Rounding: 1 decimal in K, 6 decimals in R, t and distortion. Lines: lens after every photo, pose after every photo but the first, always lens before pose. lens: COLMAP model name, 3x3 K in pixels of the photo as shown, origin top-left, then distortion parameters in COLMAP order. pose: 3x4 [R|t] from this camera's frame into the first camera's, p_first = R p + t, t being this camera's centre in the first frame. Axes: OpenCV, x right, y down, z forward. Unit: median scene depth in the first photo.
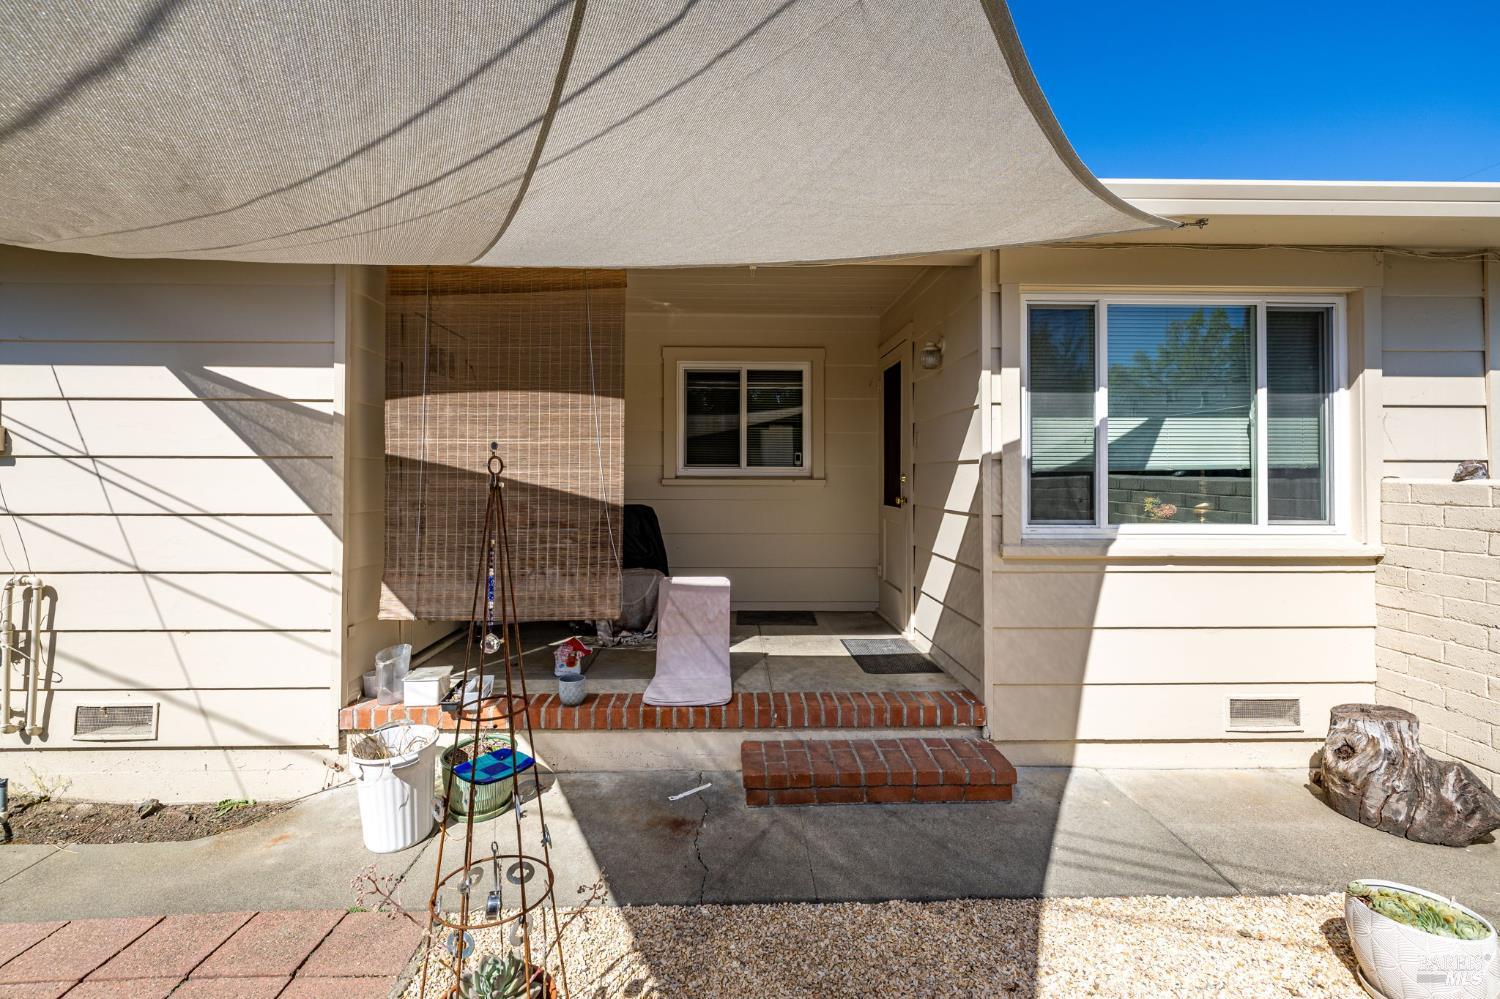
lens RADIAL K [[646.9, 0, 750.8], [0, 646.9, 466.2], [0, 0, 1]] dist [0.001745, 0.000366]
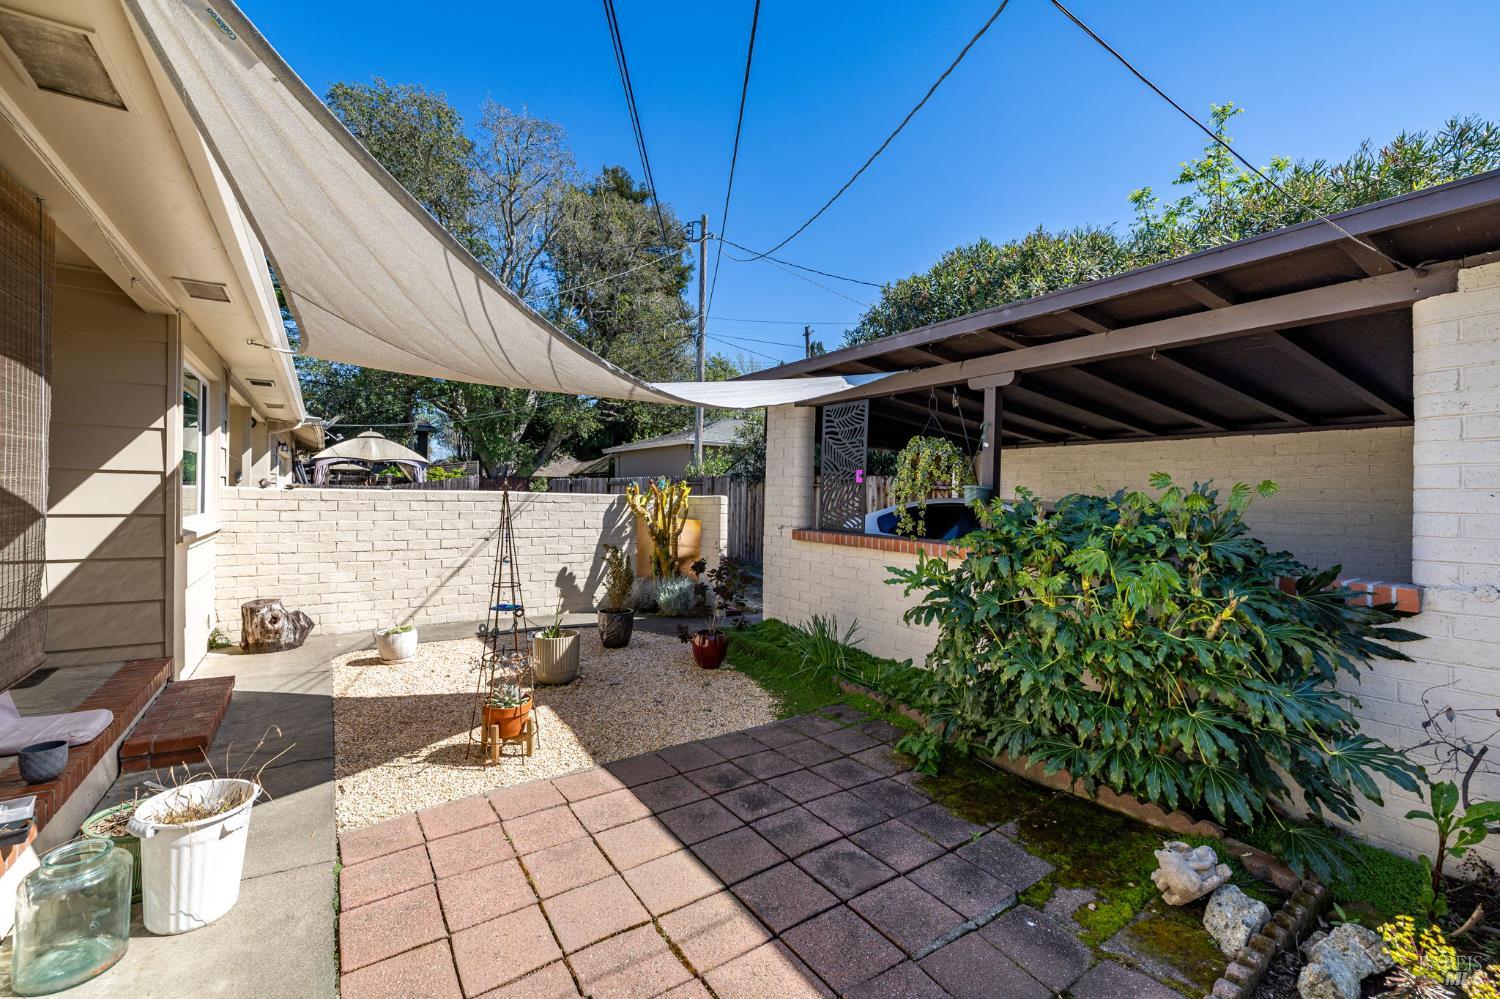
lens RADIAL K [[631.1, 0, 750.0], [0, 631.1, 499.5], [0, 0, 1]] dist [-0.000098, 0.000054]
pose [[-0.543722, -0.014662, 0.839137, -1.292288], [-0.032440, 0.999467, -0.003556, 0.013483], [-0.838638, -0.029155, -0.543908, 0.684472]]
